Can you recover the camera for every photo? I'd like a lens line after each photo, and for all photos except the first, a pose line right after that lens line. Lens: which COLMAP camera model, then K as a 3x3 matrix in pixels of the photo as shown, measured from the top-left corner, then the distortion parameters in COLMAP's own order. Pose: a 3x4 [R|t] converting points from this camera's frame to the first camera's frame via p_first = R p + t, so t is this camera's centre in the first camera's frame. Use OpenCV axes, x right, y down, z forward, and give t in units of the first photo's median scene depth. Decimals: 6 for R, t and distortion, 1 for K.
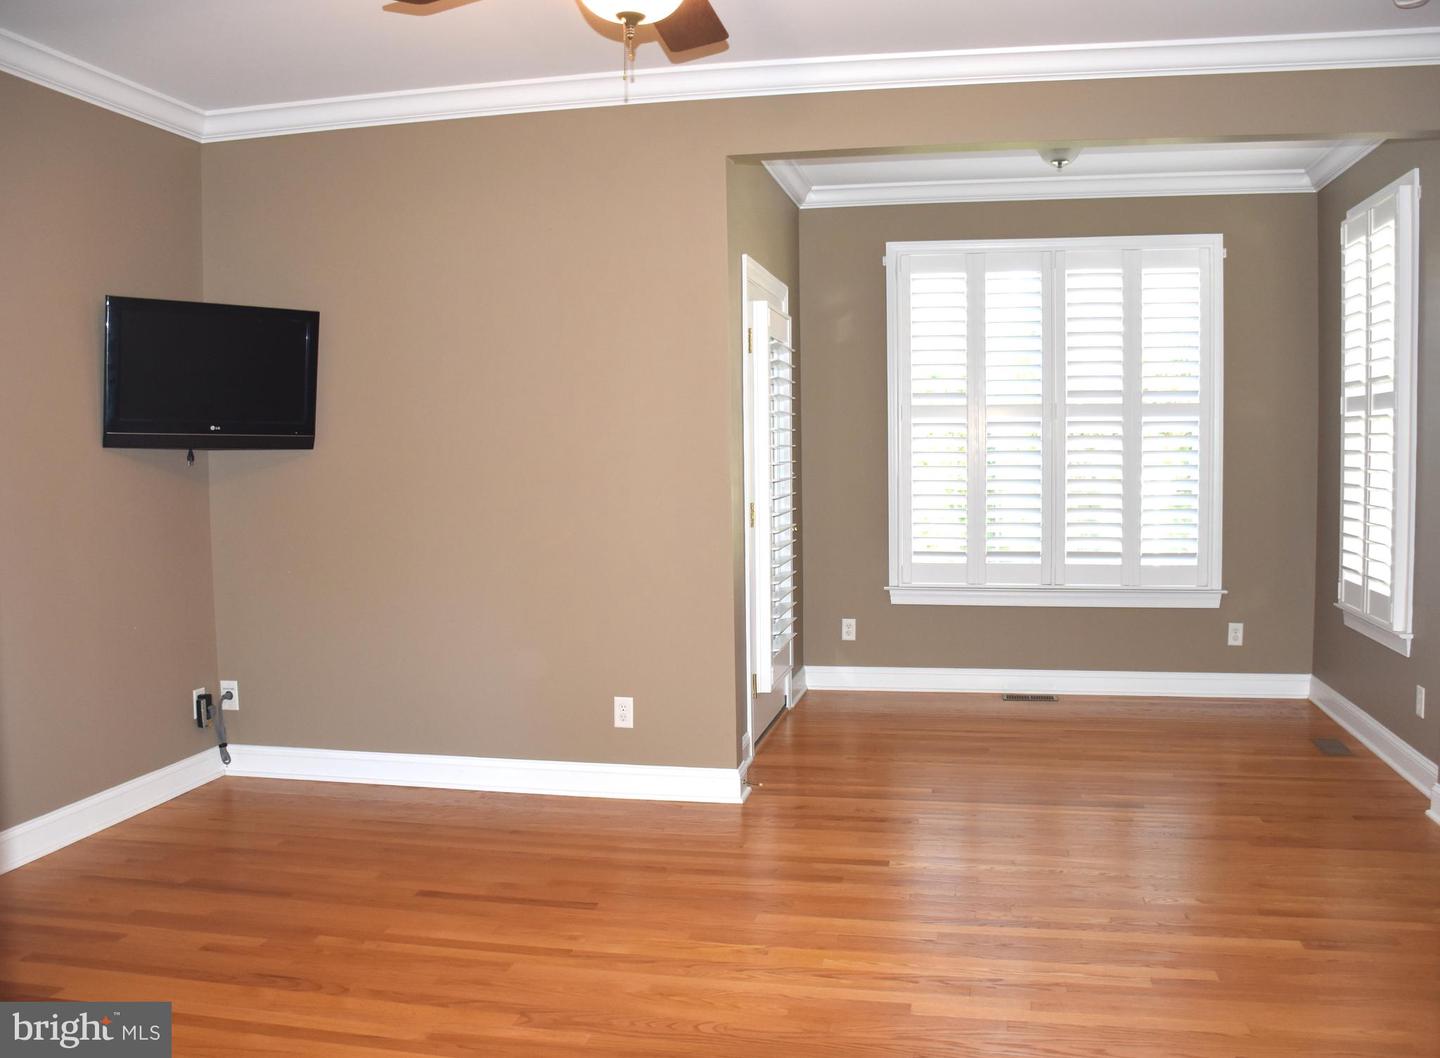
lens RADIAL K [[1223.9, 0, 720.0], [0, 1223.9, 529.0], [0, 0, 1]] dist [-0.113608, 0.010088]
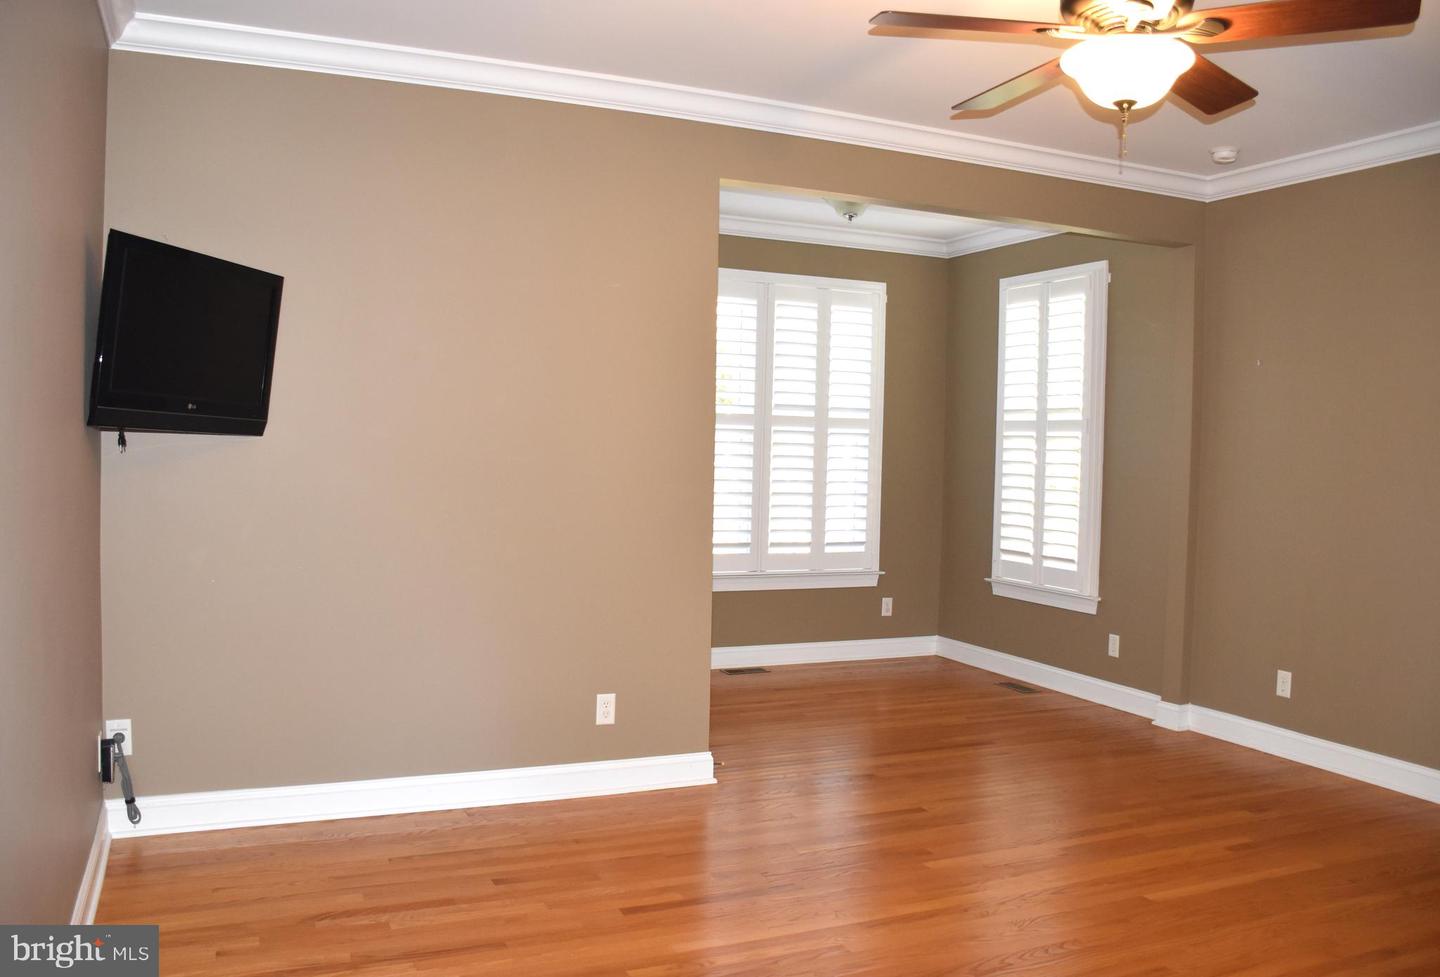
lens RADIAL K [[1176.0, 0, 720.0], [0, 1176.0, 488.5], [0, 0, 1]] dist [-0.105931, 0.001927]
pose [[0.816275, 0.008803, 0.577597, -0.418141], [0.006908, 0.999664, -0.024998, -0.005095], [-0.577623, 0.024395, 0.815939, 0.114091]]
